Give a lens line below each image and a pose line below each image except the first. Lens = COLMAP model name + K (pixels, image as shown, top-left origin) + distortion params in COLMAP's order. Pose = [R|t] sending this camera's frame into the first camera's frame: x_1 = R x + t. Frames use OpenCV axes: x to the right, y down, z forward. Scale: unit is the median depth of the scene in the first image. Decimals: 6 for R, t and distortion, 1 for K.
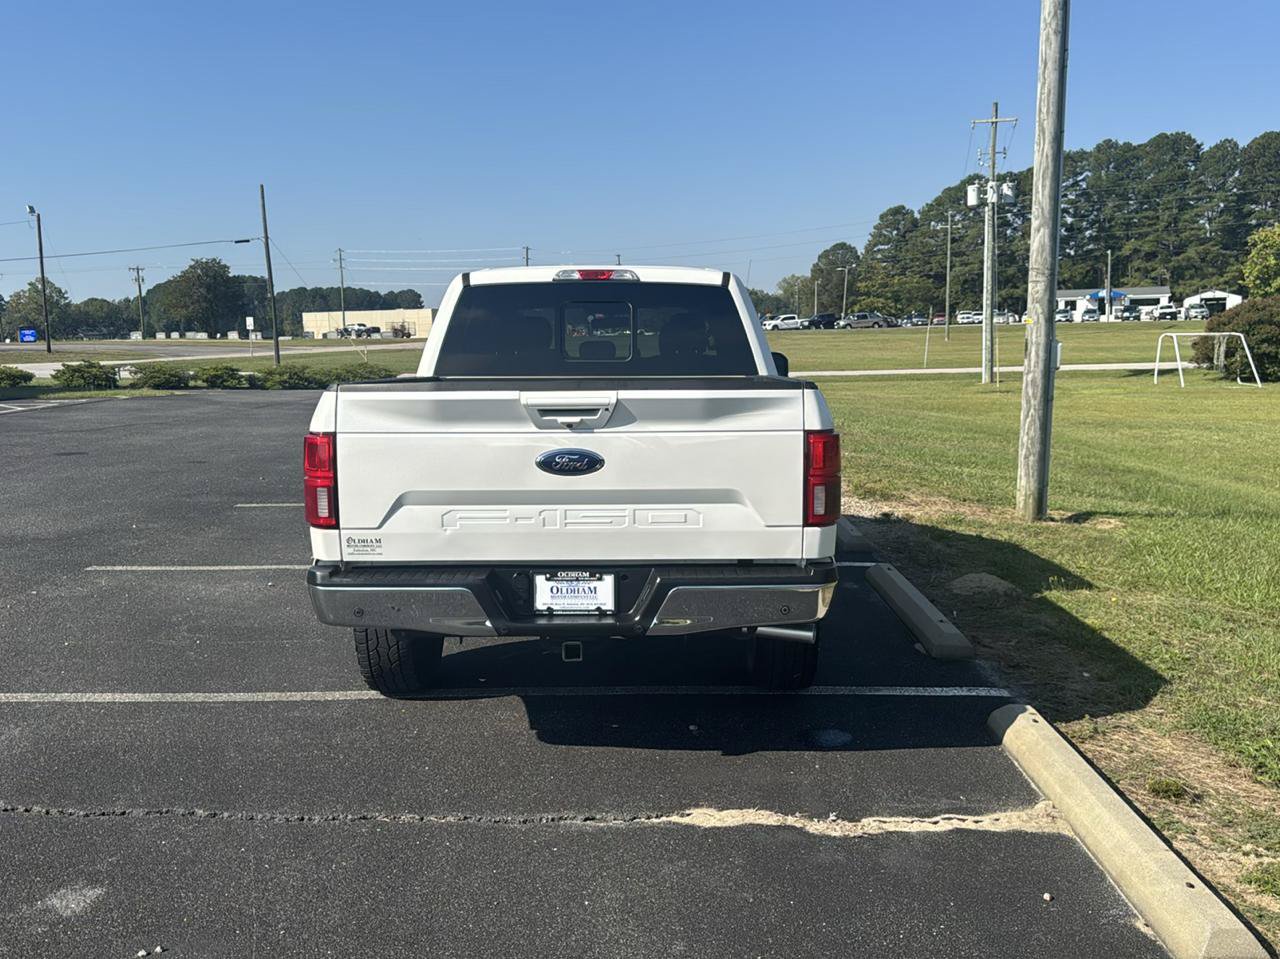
lens RADIAL K [[1138.1, 0, 638.6], [0, 1138.1, 482.0], [0, 0, 1]] dist [0.167374, -0.340199]
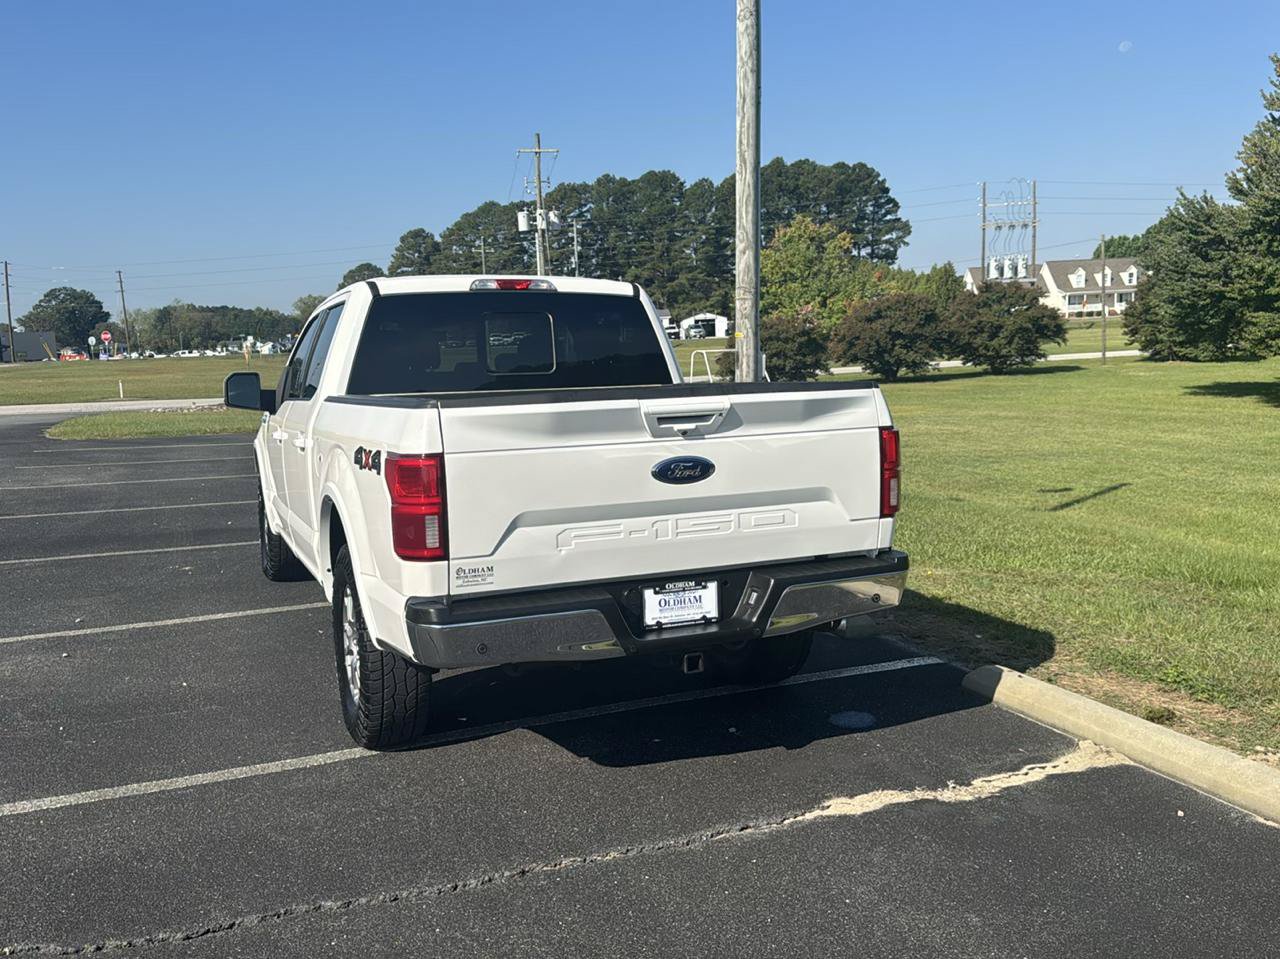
lens RADIAL K [[1138.1, 0, 638.6], [0, 1138.1, 482.0], [0, 0, 1]] dist [0.167374, -0.340199]
pose [[0.917195, -0.064075, 0.393252, -0.400516], [0.071346, 0.997444, -0.003885, -0.005089], [-0.391998, 0.031620, 0.919423, 0.094139]]
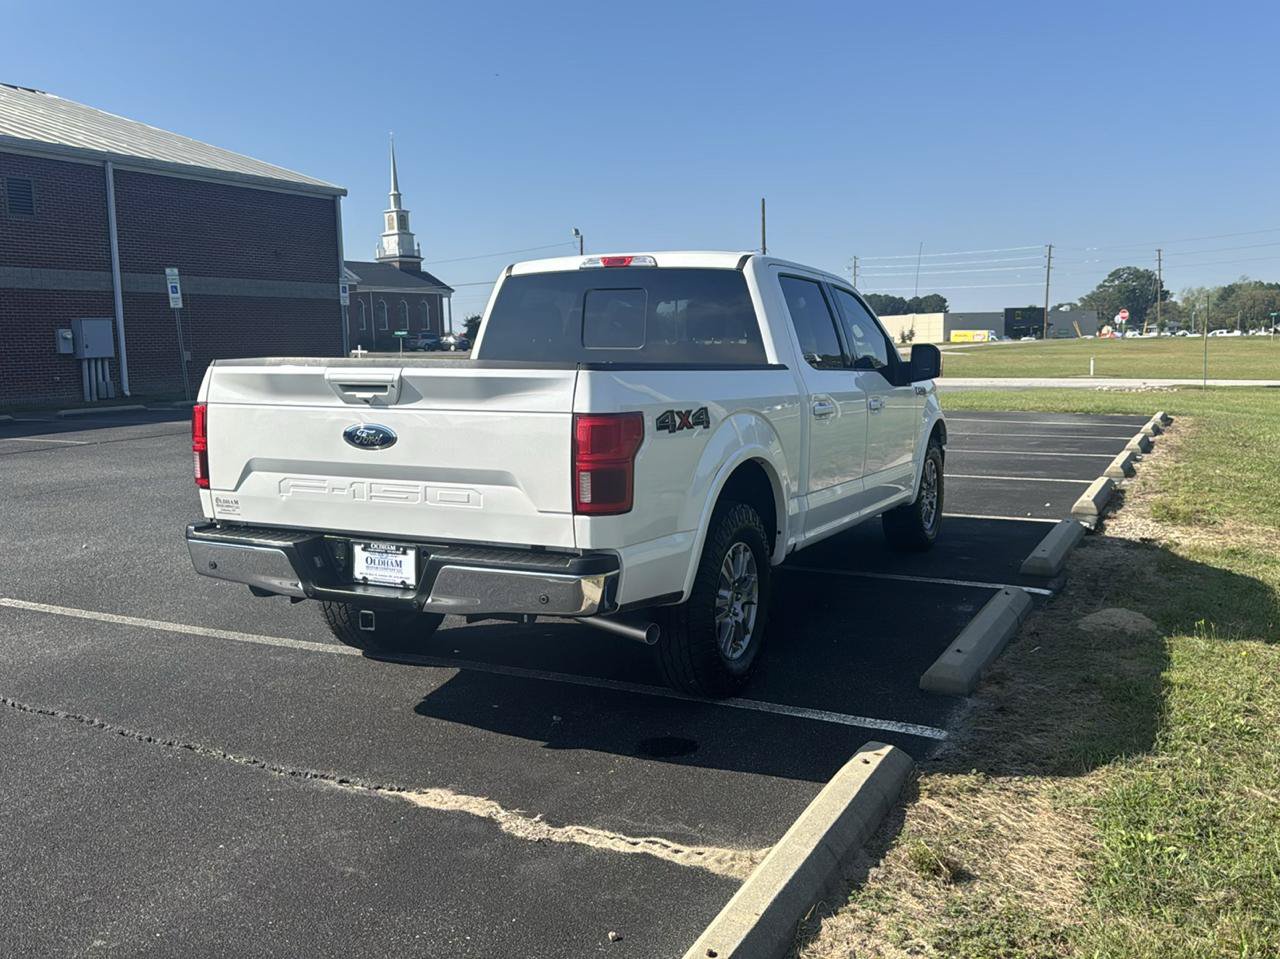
lens RADIAL K [[1134.7, 0, 640.0], [0, 1134.7, 479.5], [0, 0, 1]] dist [0.159113, -0.305583]
pose [[0.901618, 0.052758, -0.429304, 0.505160], [-0.055807, 0.998426, 0.005492, 0.001504], [0.428918, 0.019006, 0.903143, 0.141164]]
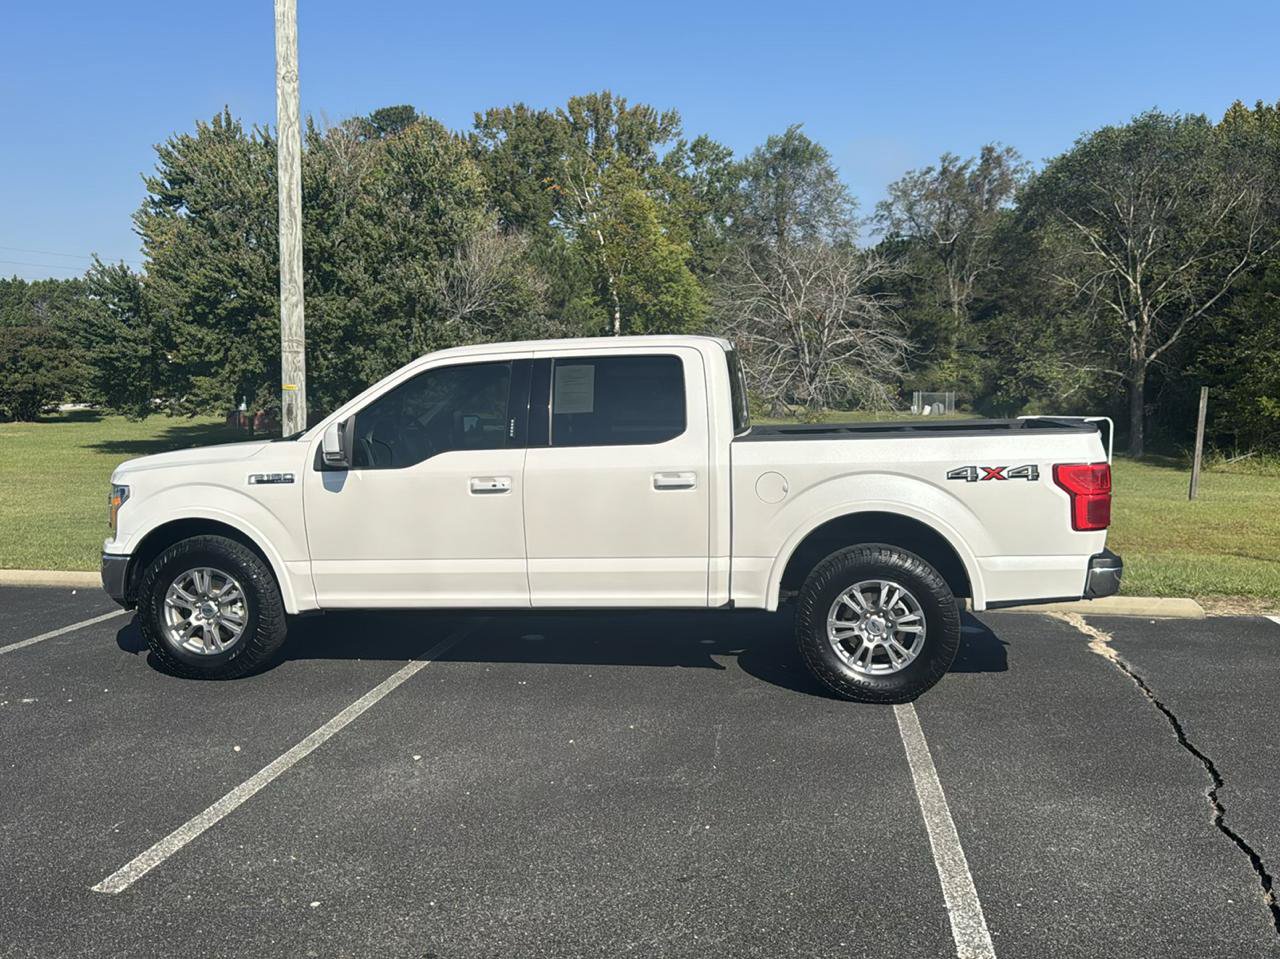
lens RADIAL K [[1134.7, 0, 640.0], [0, 1134.7, 479.5], [0, 0, 1]] dist [0.159113, -0.305583]
pose [[0.136000, -0.074678, 0.987890, -1.491226], [0.134289, 0.989342, 0.056301, -0.150734], [-0.981565, 0.125006, 0.144579, 1.144881]]
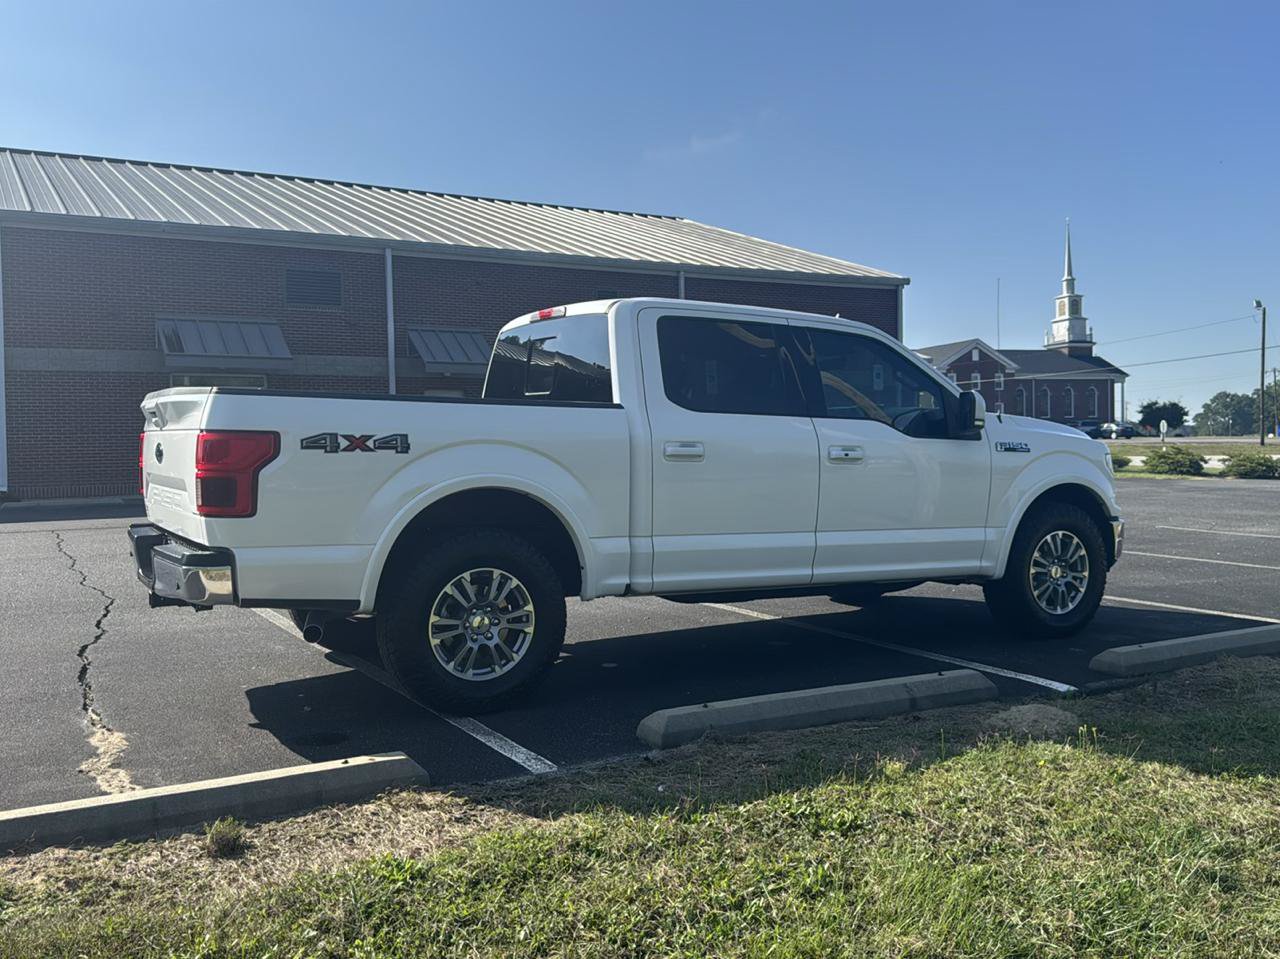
lens RADIAL K [[1134.7, 0, 640.0], [0, 1134.7, 479.5], [0, 0, 1]] dist [0.159113, -0.305583]
pose [[0.511635, 0.037221, -0.858397, 1.127176], [-0.110615, 0.993601, -0.022847, -0.015103], [0.852053, 0.106641, 0.512478, 0.660178]]
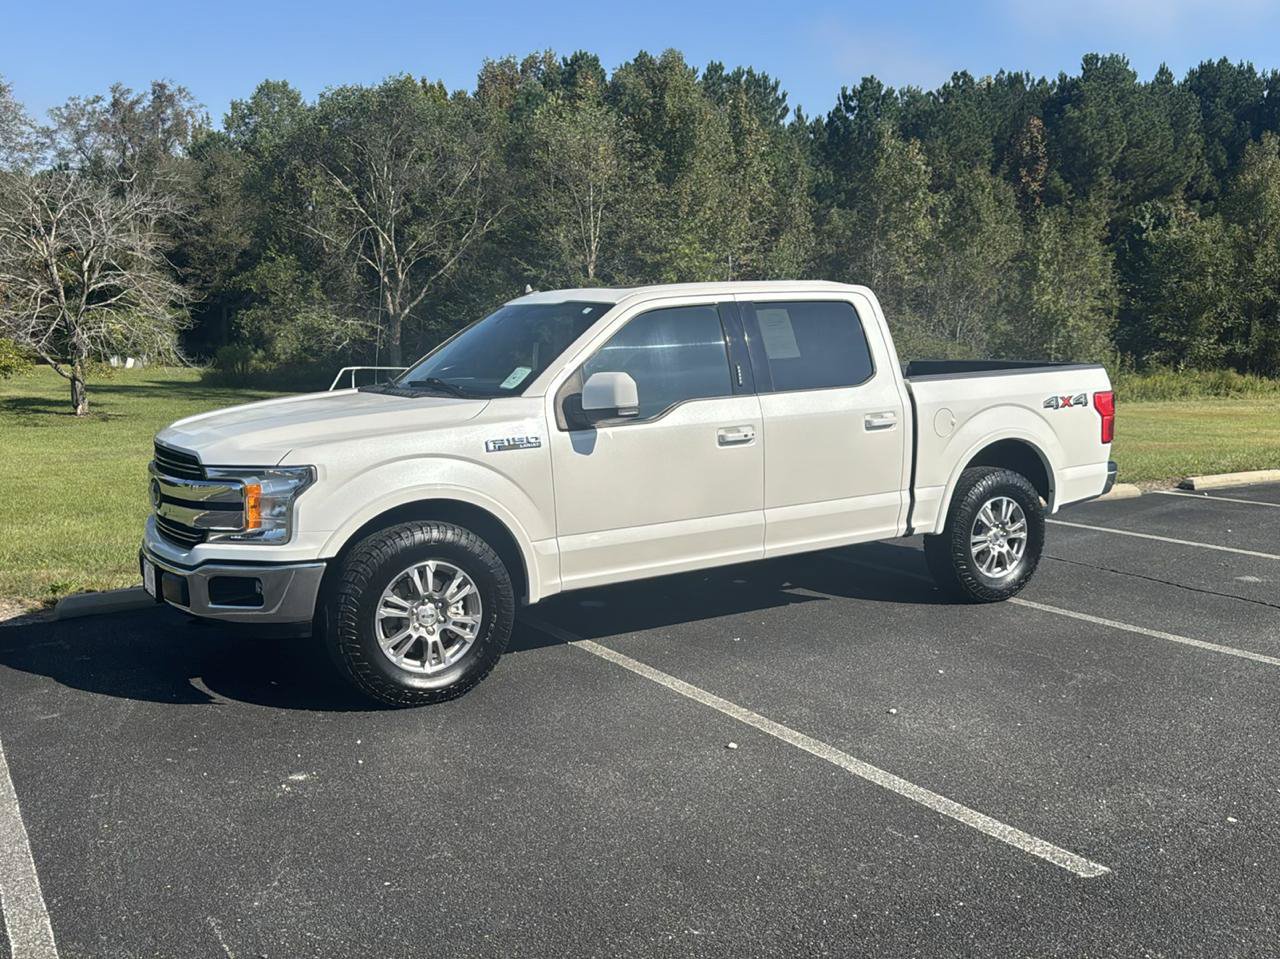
lens RADIAL K [[1139.5, 0, 637.9], [0, 1139.5, 482.5], [0, 0, 1]] dist [0.136648, -0.248042]
pose [[-0.548612, -0.098556, 0.830248, -1.204653], [0.116274, 0.974385, 0.192497, -0.291977], [-0.827953, 0.202143, -0.523099, 2.226265]]
